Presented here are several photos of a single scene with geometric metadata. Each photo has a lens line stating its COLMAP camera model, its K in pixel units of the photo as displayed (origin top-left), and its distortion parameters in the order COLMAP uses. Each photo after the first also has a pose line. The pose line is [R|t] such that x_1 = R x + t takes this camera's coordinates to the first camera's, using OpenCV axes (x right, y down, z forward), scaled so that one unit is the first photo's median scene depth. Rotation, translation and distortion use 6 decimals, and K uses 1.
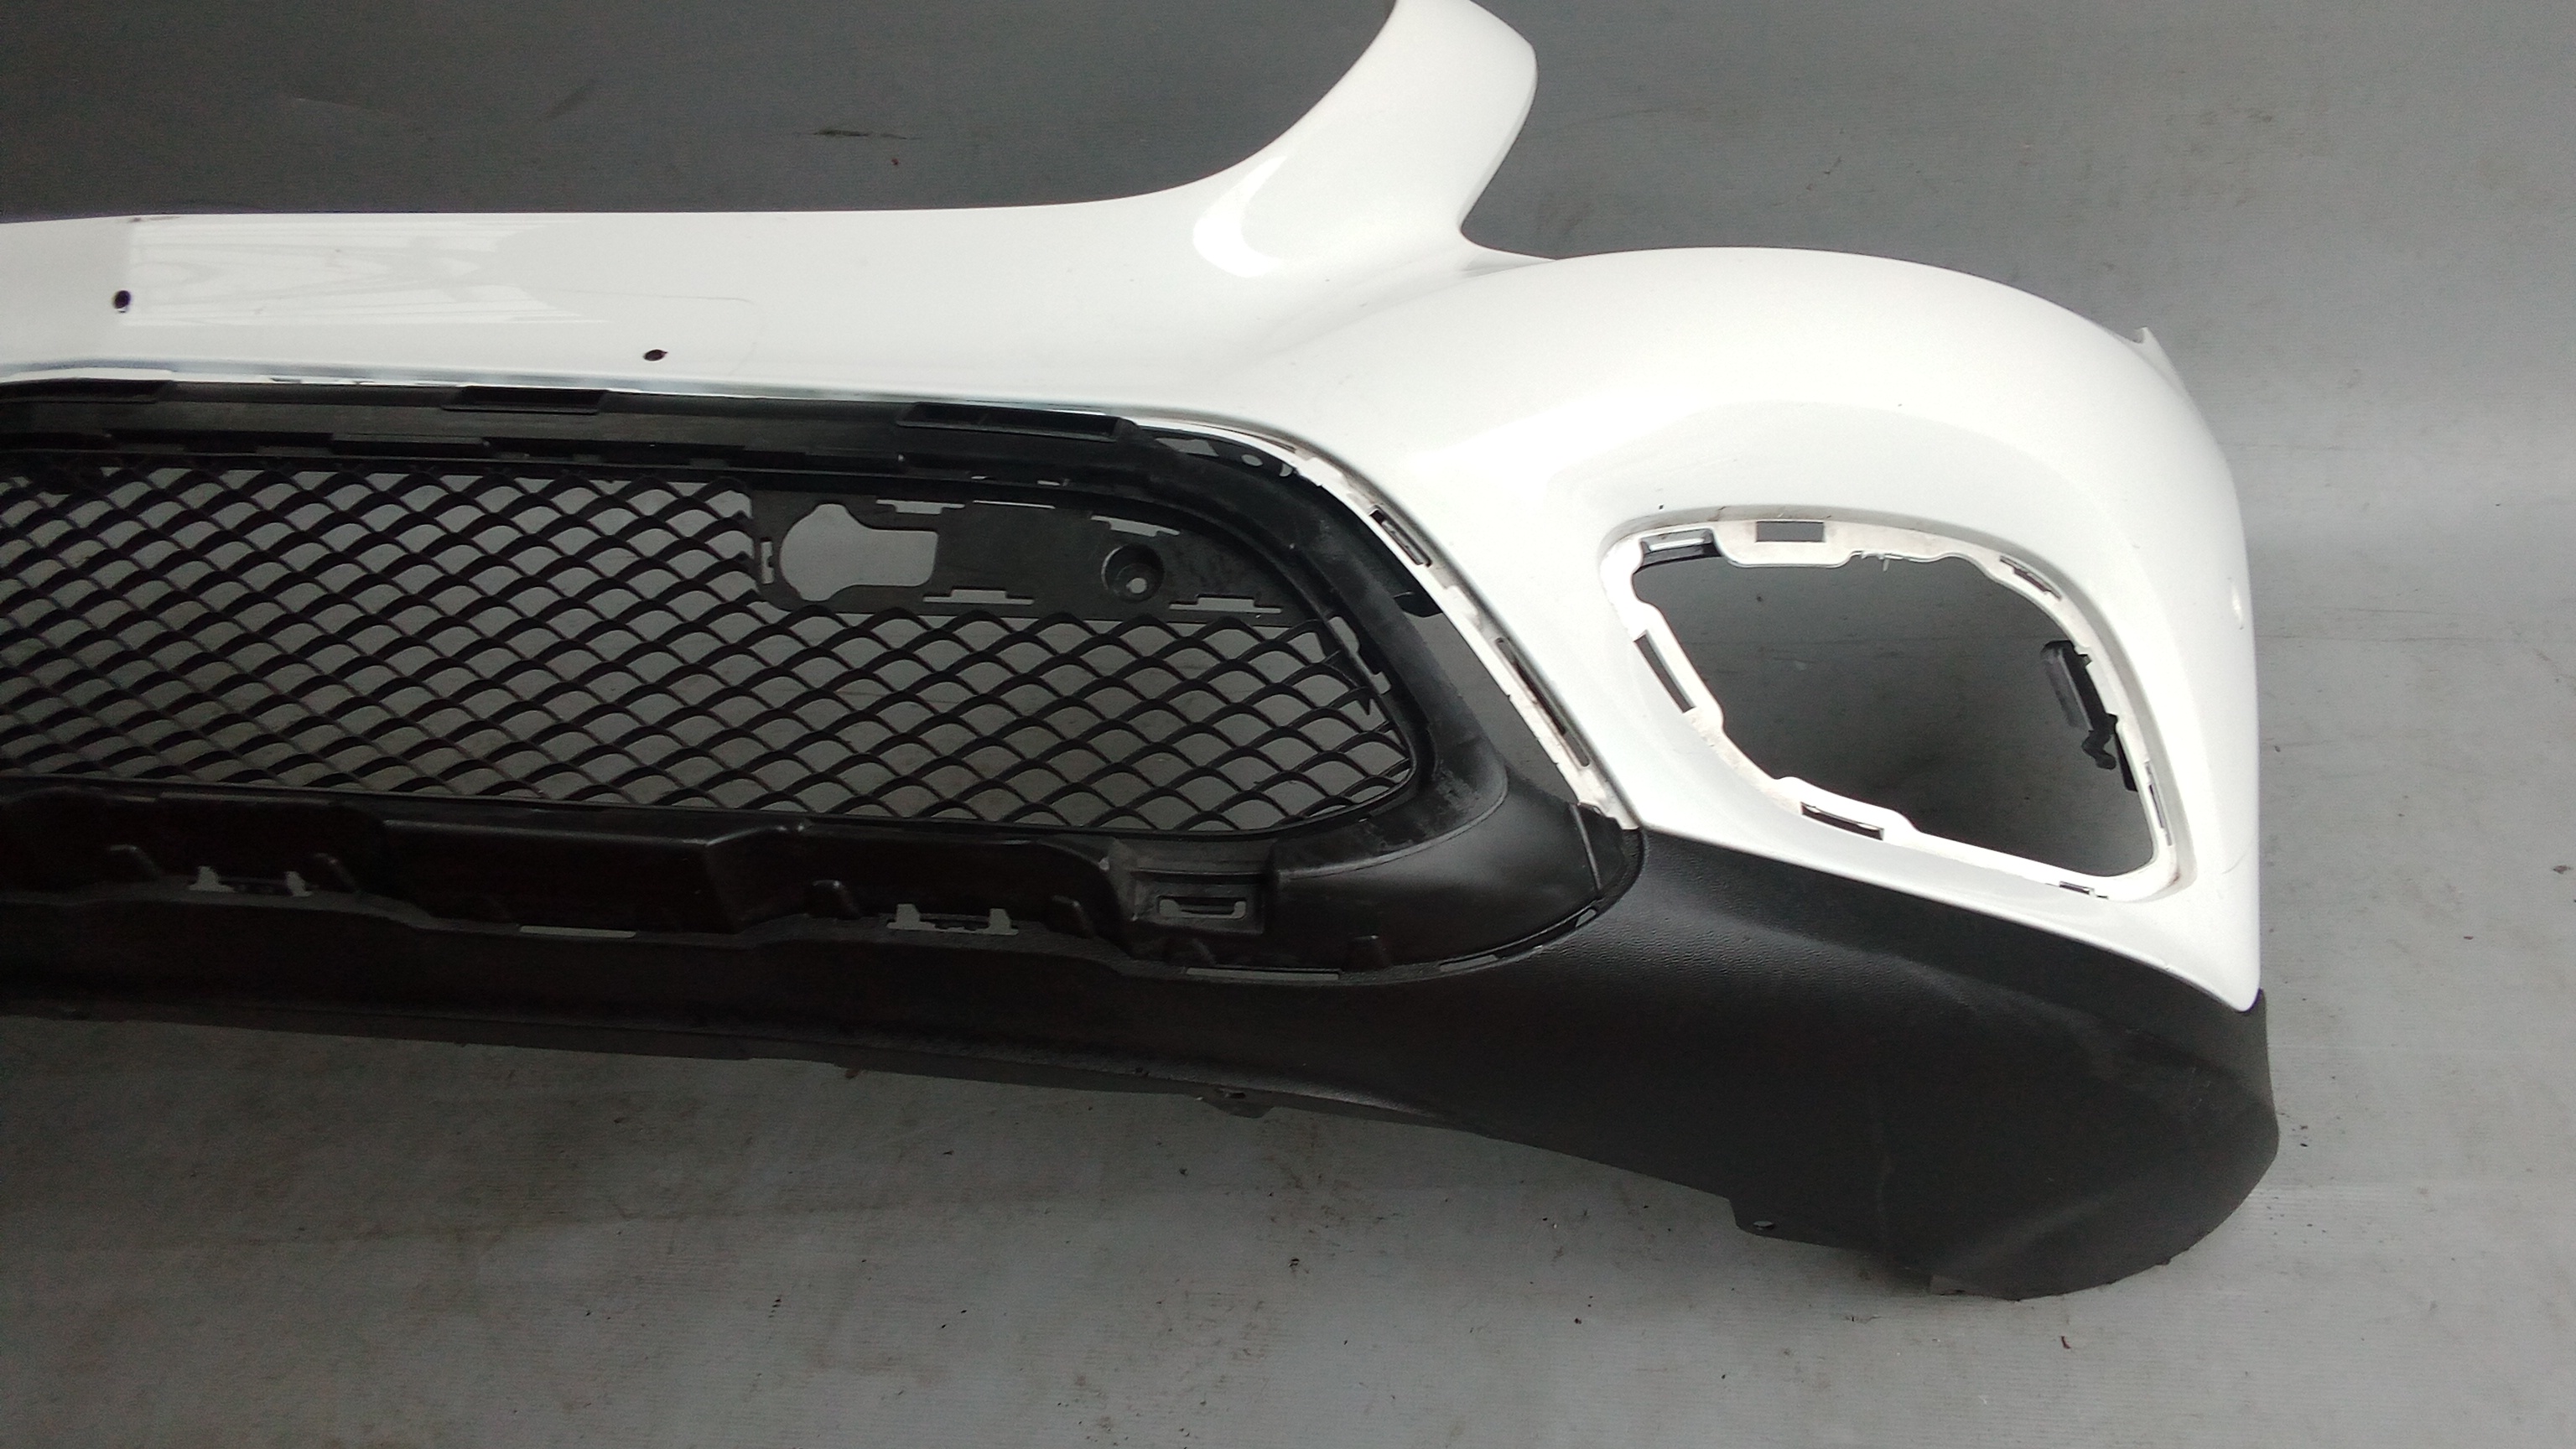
lens RADIAL K [[2010.5, 0, 1339.9], [0, 2010.5, 749.3], [0, 0, 1]] dist [0.042581, -0.082740]
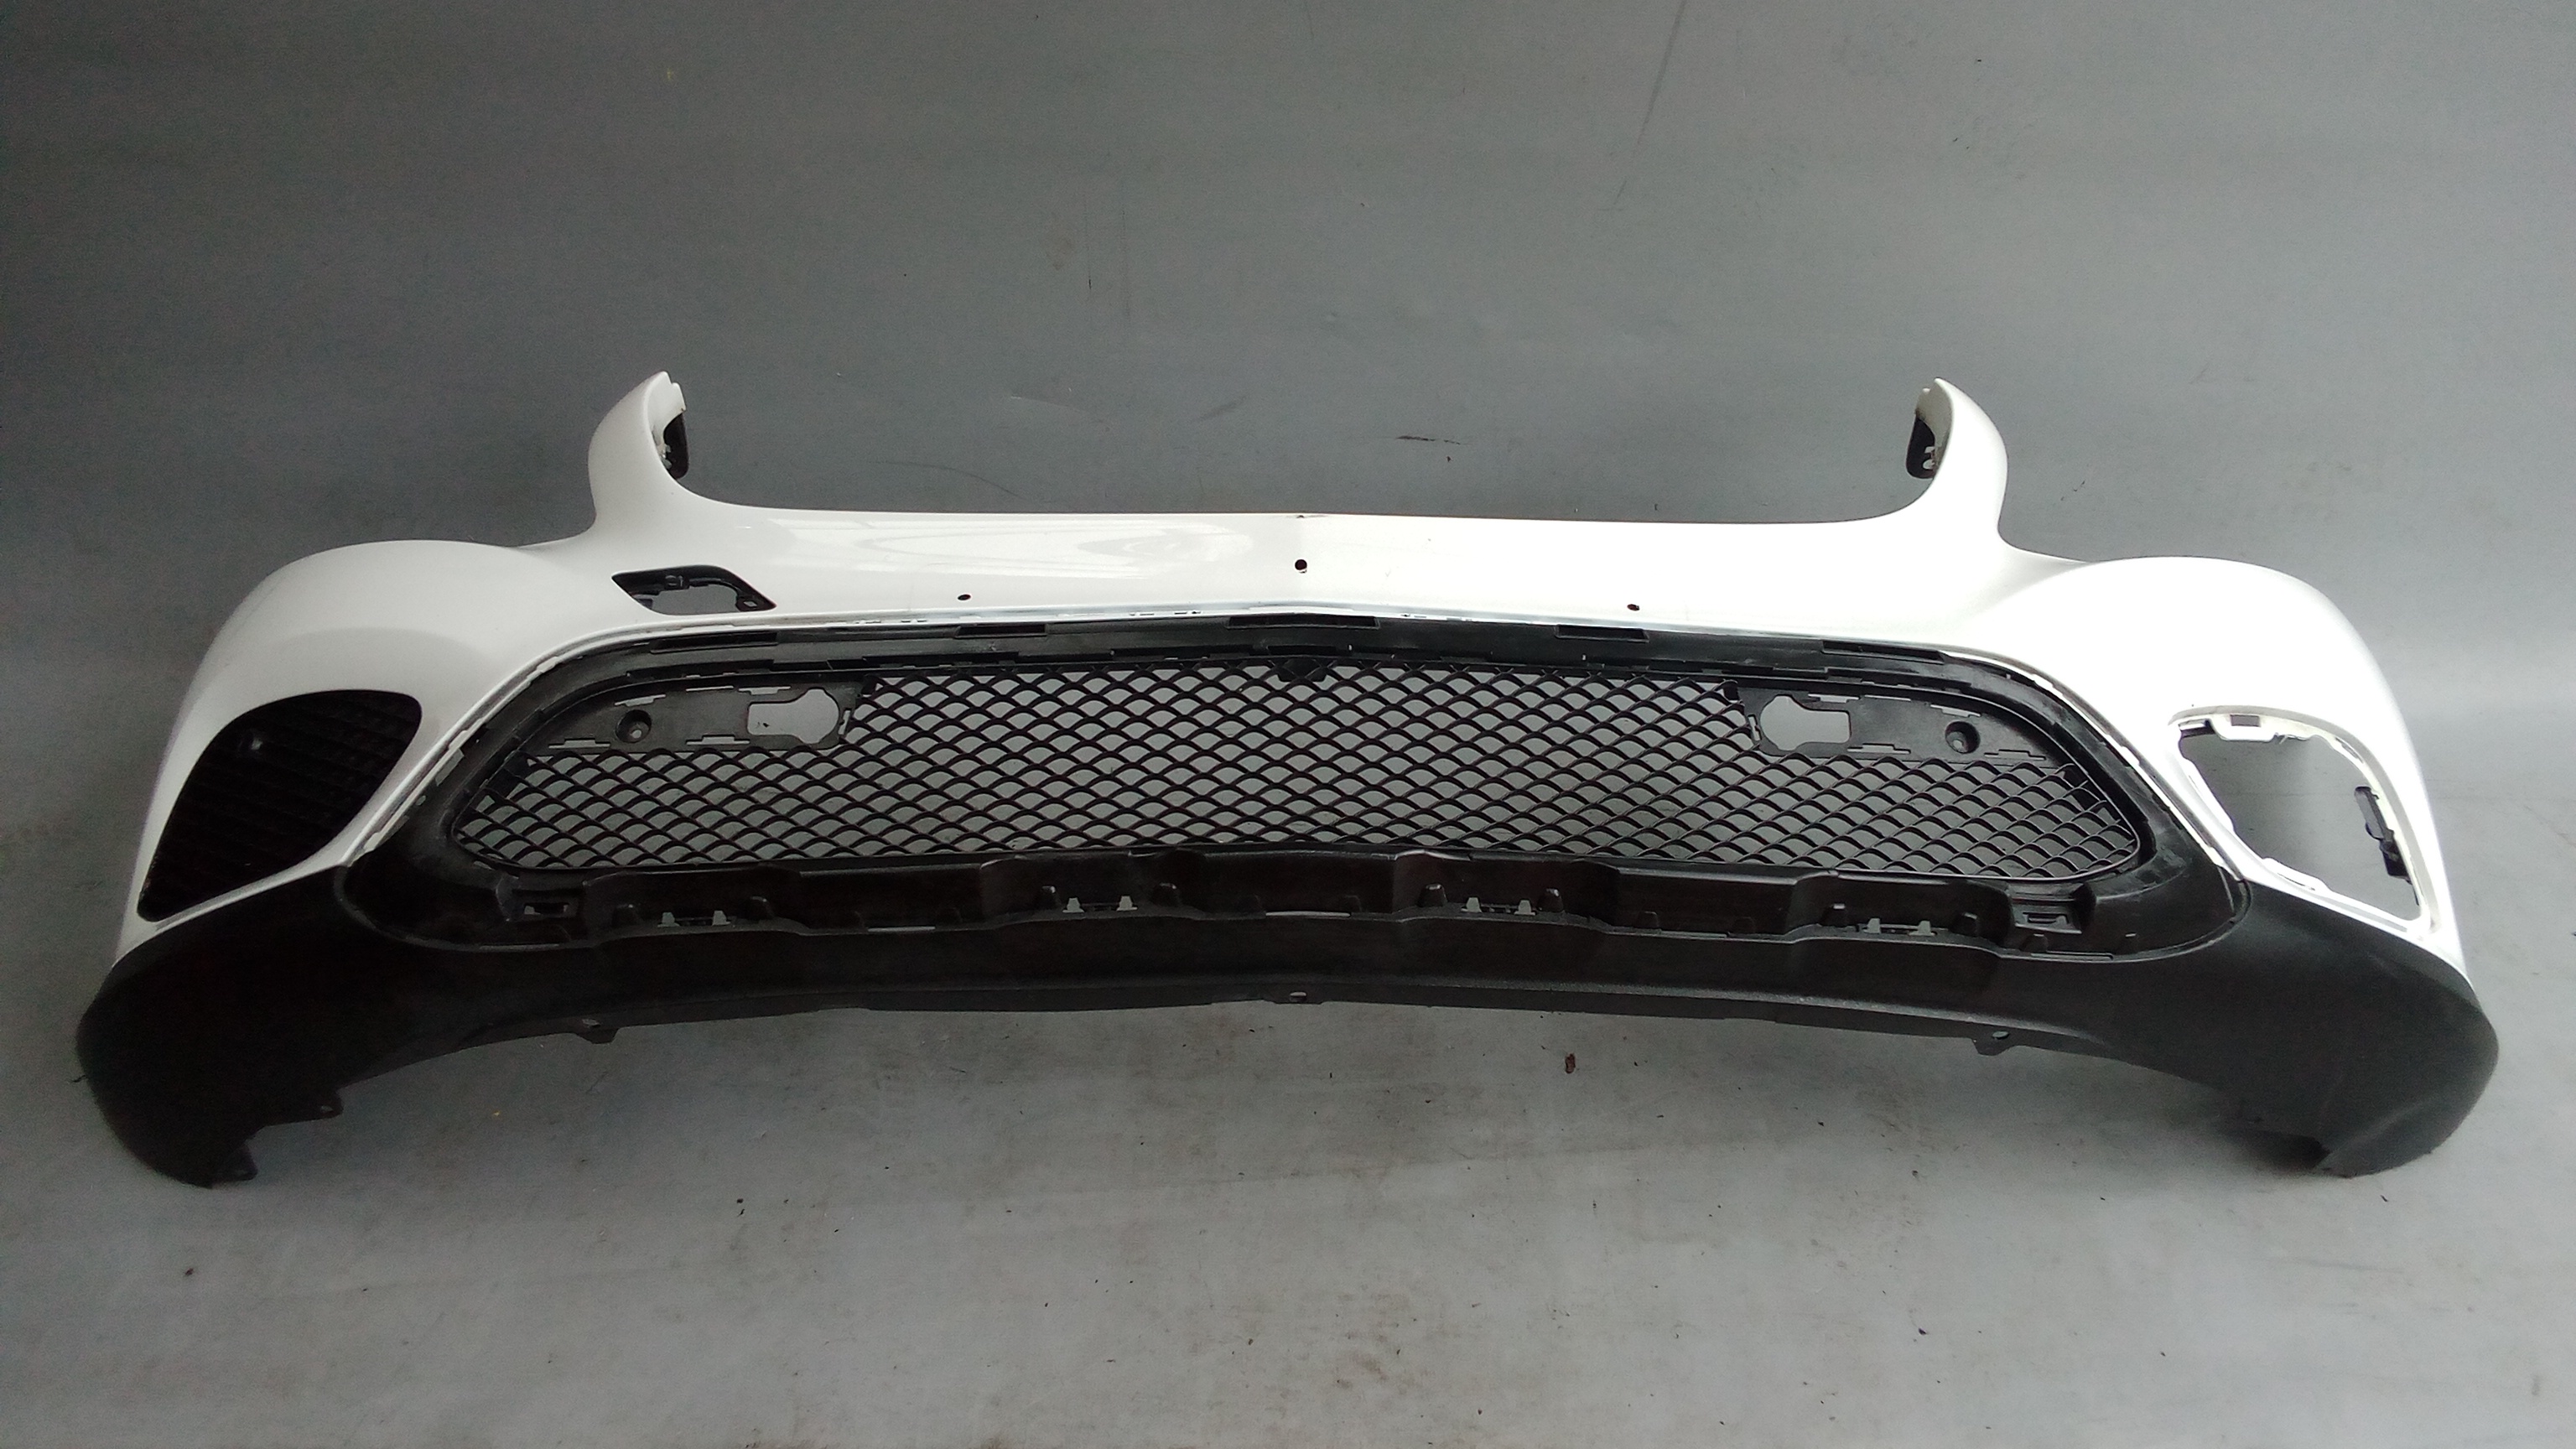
lens RADIAL K [[2010.5, 0, 1334.7], [0, 2010.5, 739.1], [0, 0, 1]] dist [0.042581, -0.082740]
pose [[0.987978, 0.014589, 0.153906, -0.780984], [0.001025, 0.994898, -0.100885, 0.079758], [-0.154593, 0.099830, 0.982922, -0.571558]]
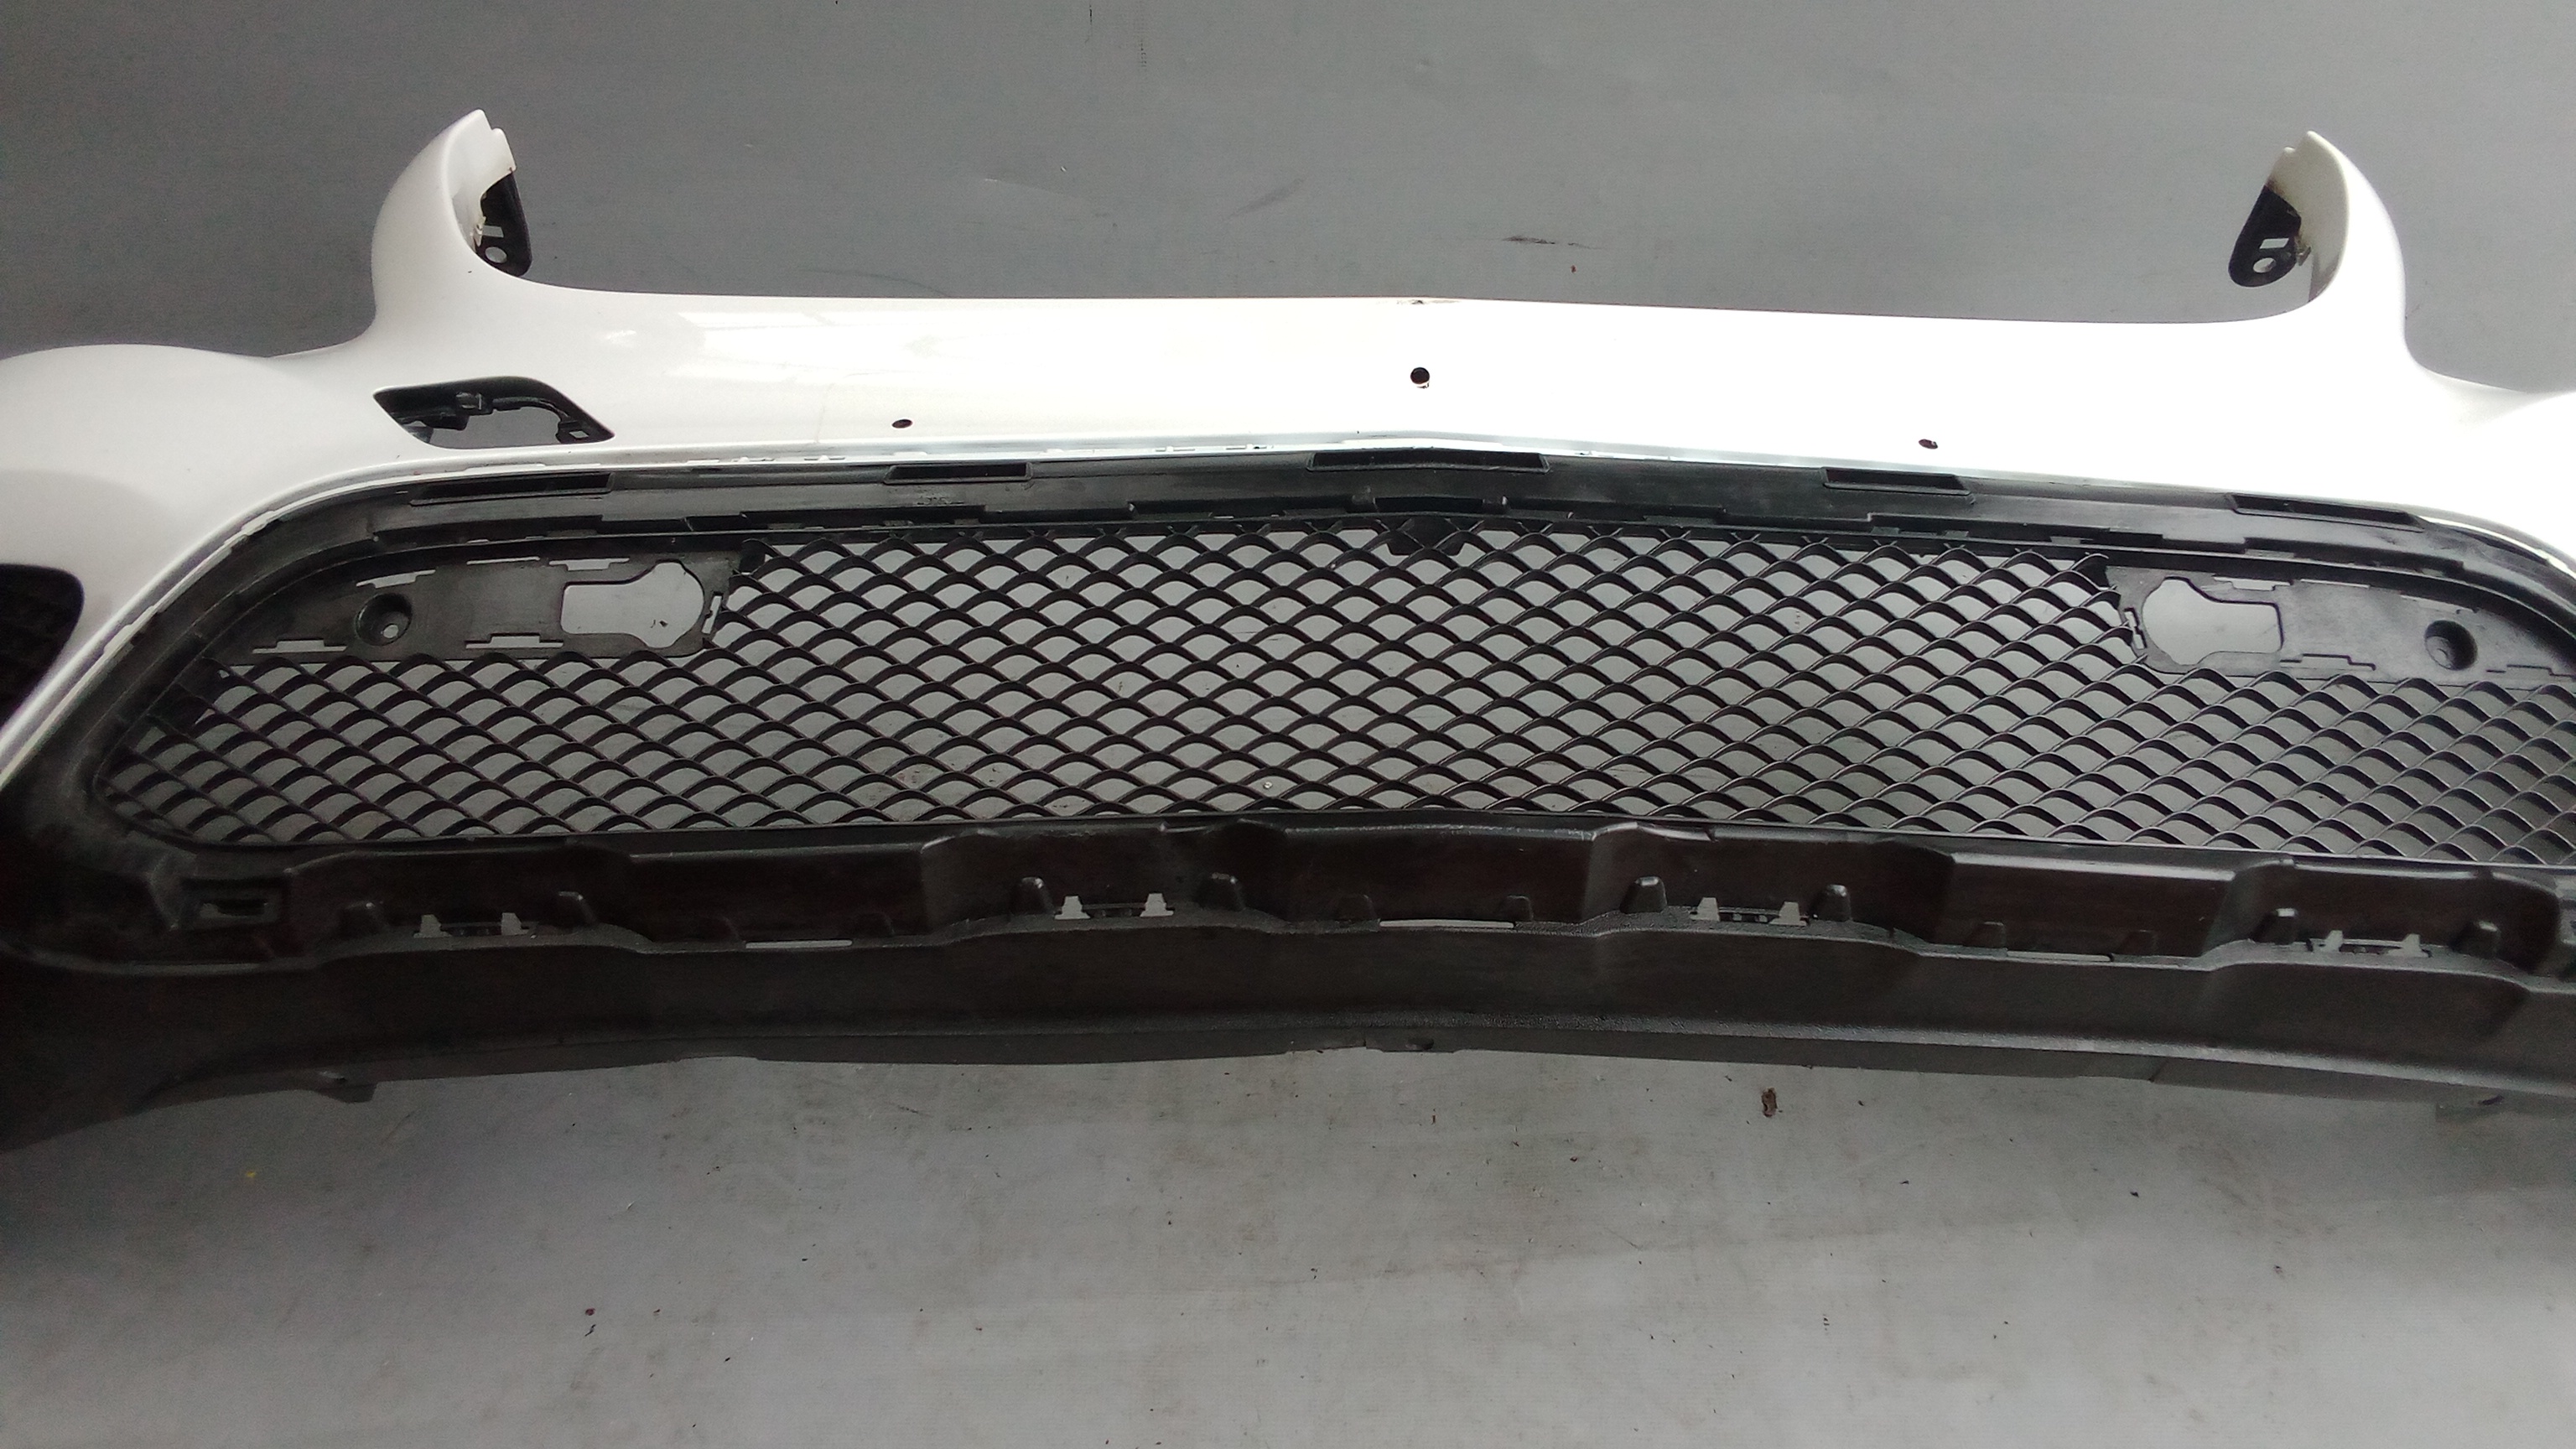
lens RADIAL K [[2010.5, 0, 1337.7], [0, 2010.5, 748.9], [0, 0, 1]] dist [0.042581, -0.082740]
pose [[0.987394, 0.010704, 0.157919, -0.768240], [-0.002725, 0.998712, -0.050660, 0.027510], [-0.158258, 0.049591, 0.986152, -0.035271]]
